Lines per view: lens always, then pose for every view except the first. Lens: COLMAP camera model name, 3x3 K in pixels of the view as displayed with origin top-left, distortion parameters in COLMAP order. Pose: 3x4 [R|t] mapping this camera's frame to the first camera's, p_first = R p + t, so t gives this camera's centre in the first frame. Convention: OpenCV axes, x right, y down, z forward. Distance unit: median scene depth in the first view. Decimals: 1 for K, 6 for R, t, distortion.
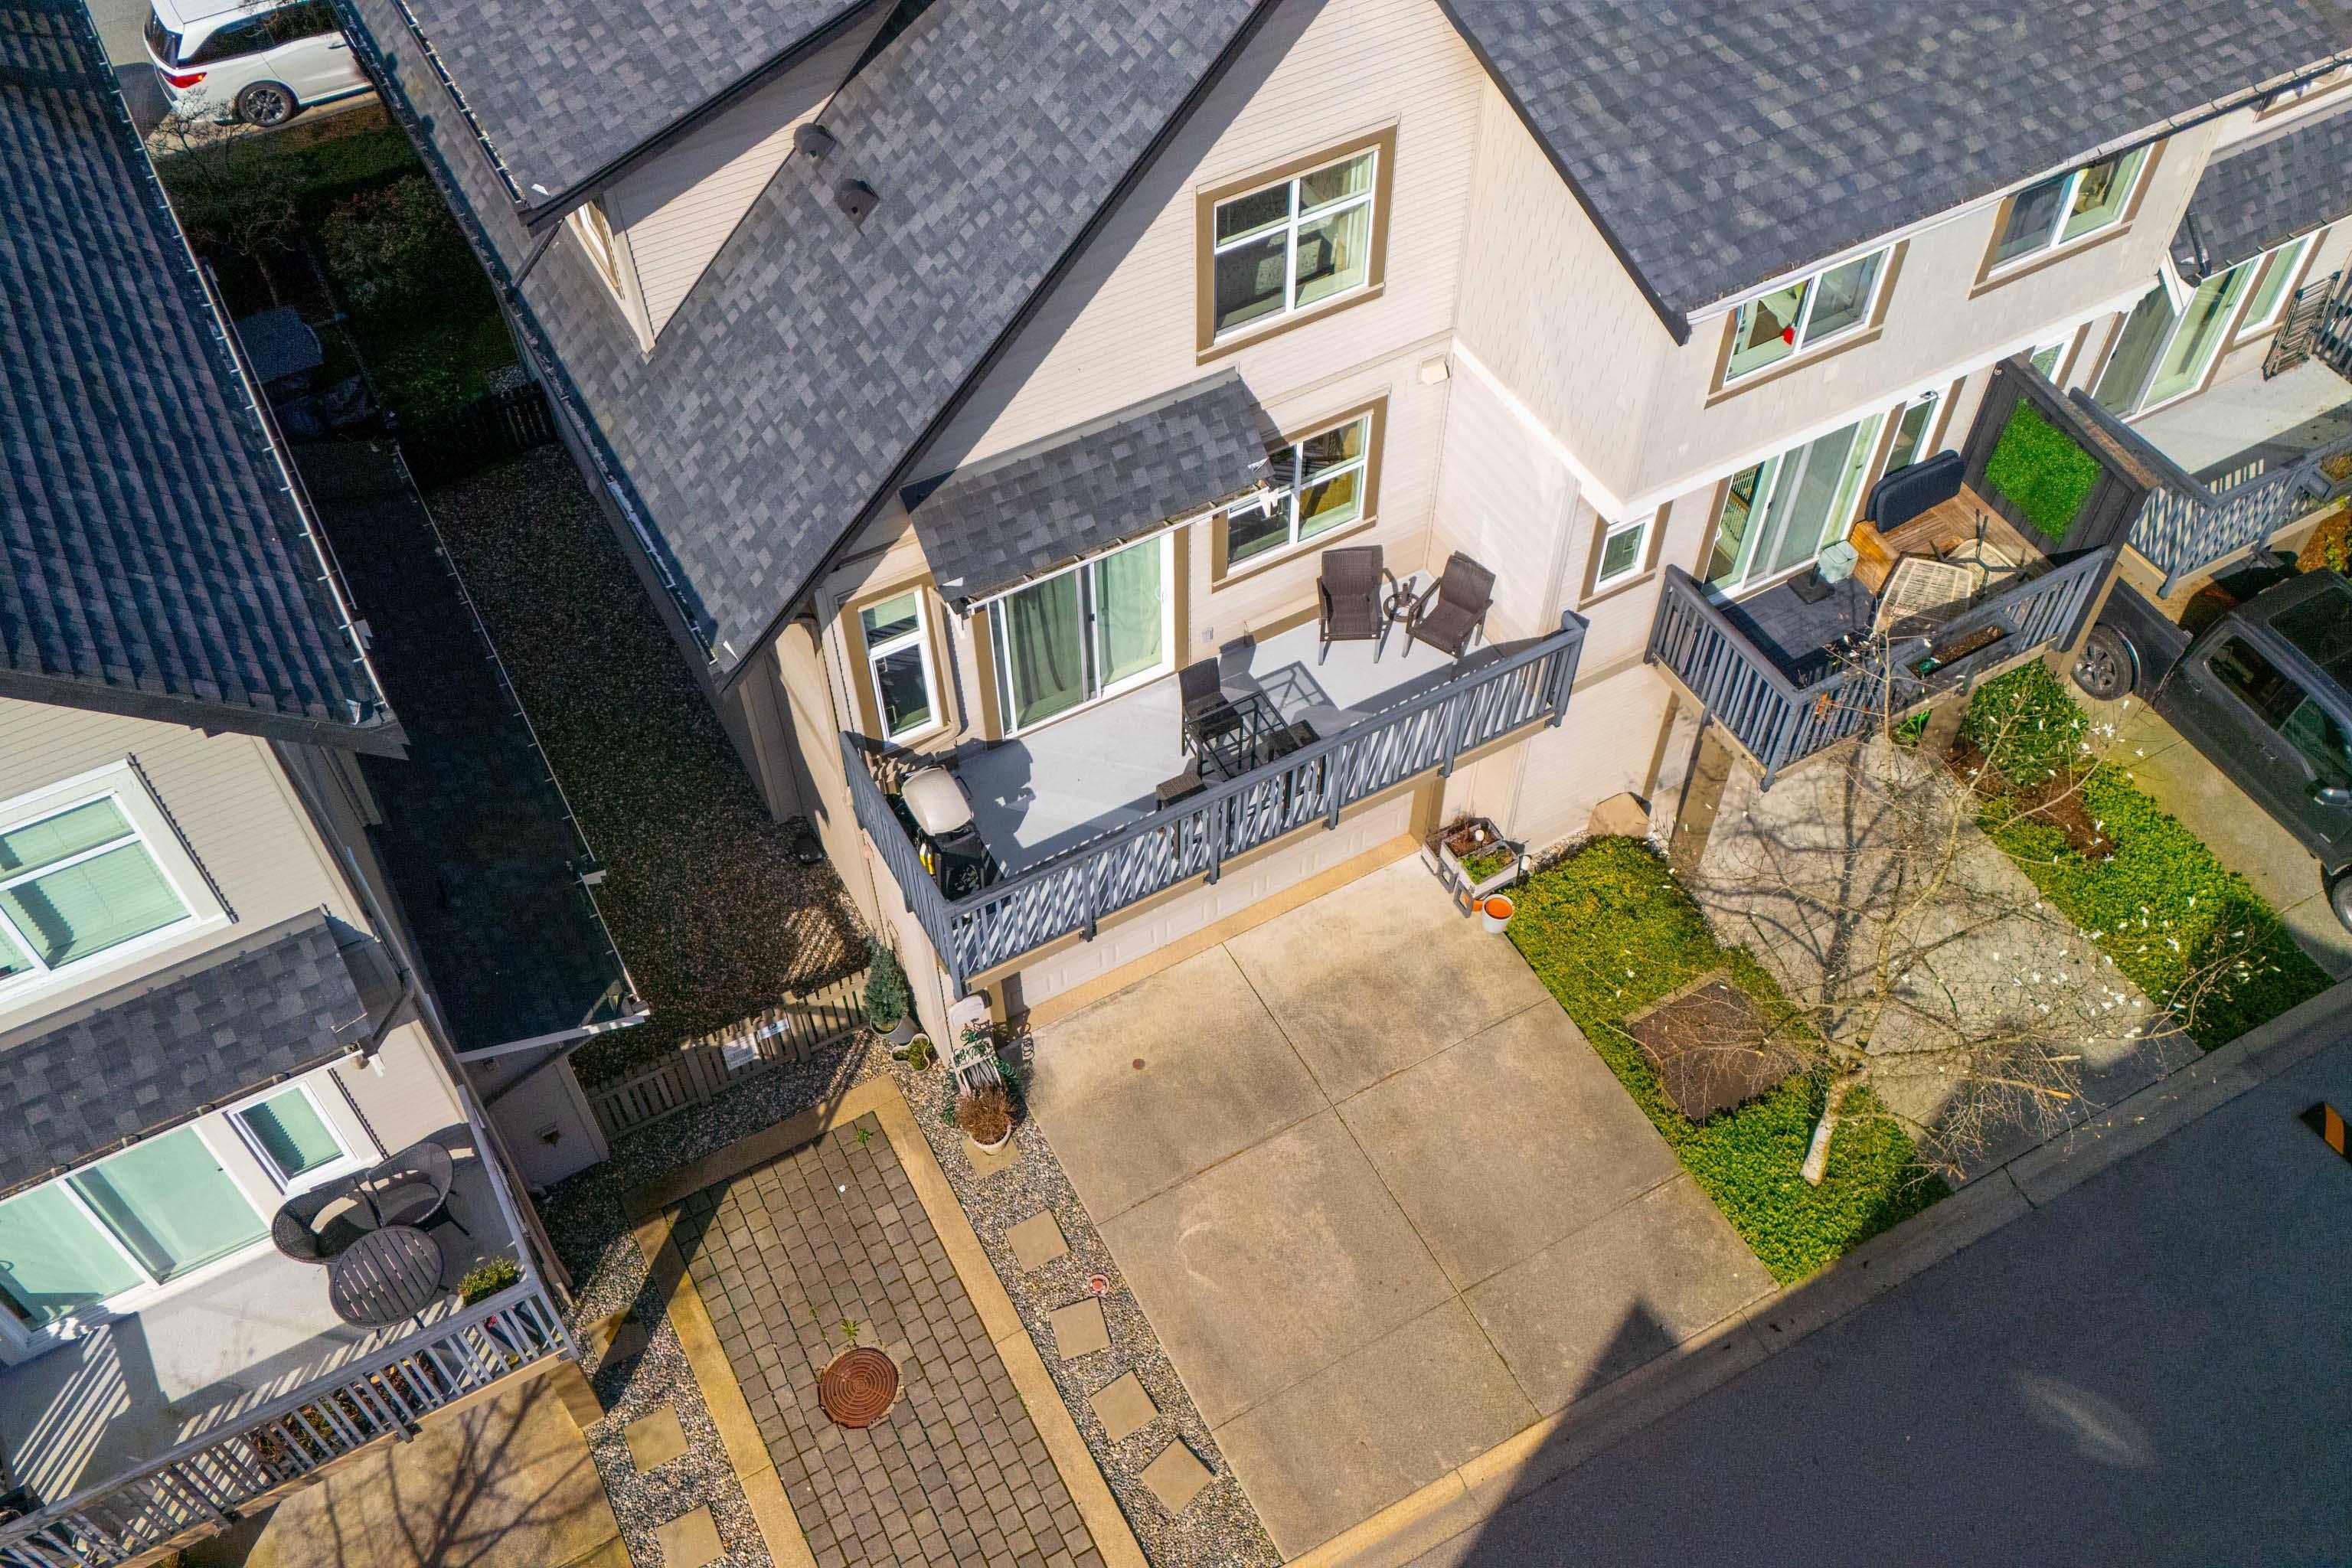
lens RADIAL K [[1997.3, 0, 1228.2], [0, 1997.3, 795.3], [0, 0, 1]] dist [0.097390, -0.123387]
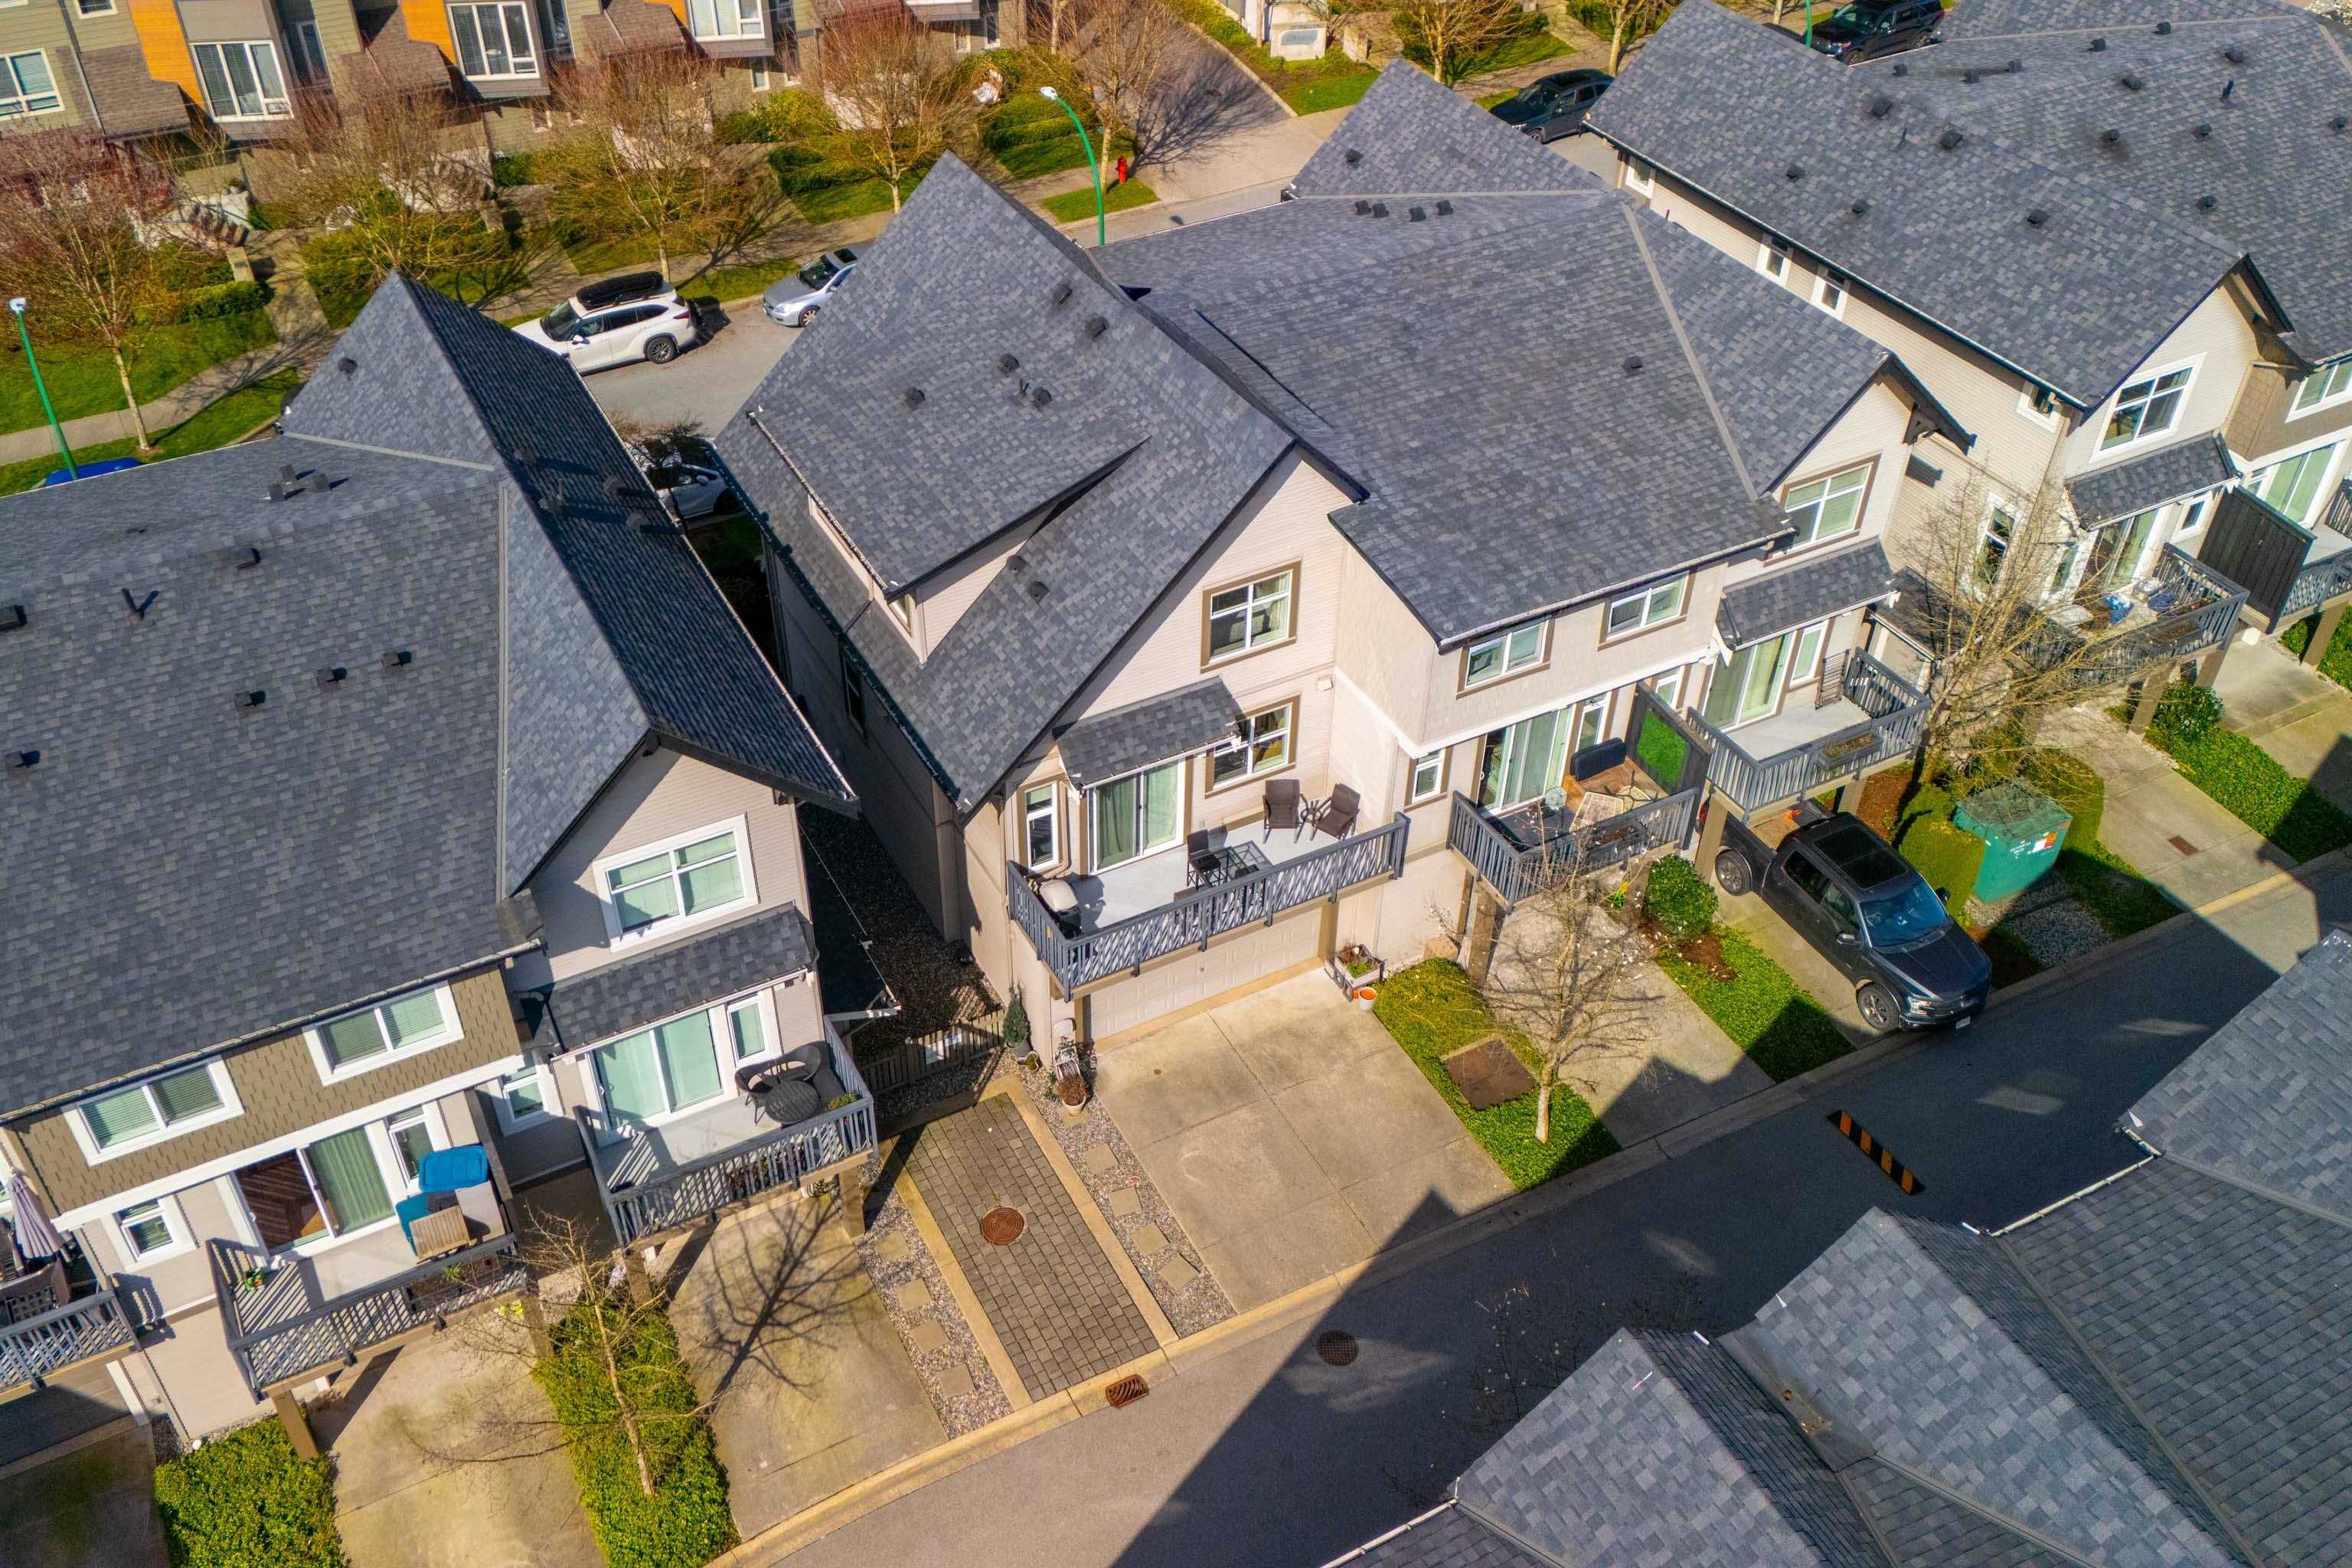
lens RADIAL K [[1997.3, 0, 1228.2], [0, 1997.3, 795.3], [0, 0, 1]] dist [0.097390, -0.123387]
pose [[0.999794, 0.015565, 0.013045, -0.011152], [-0.012718, 0.980651, -0.195348, 0.265524], [-0.015833, 0.195142, 0.980647, -0.837485]]
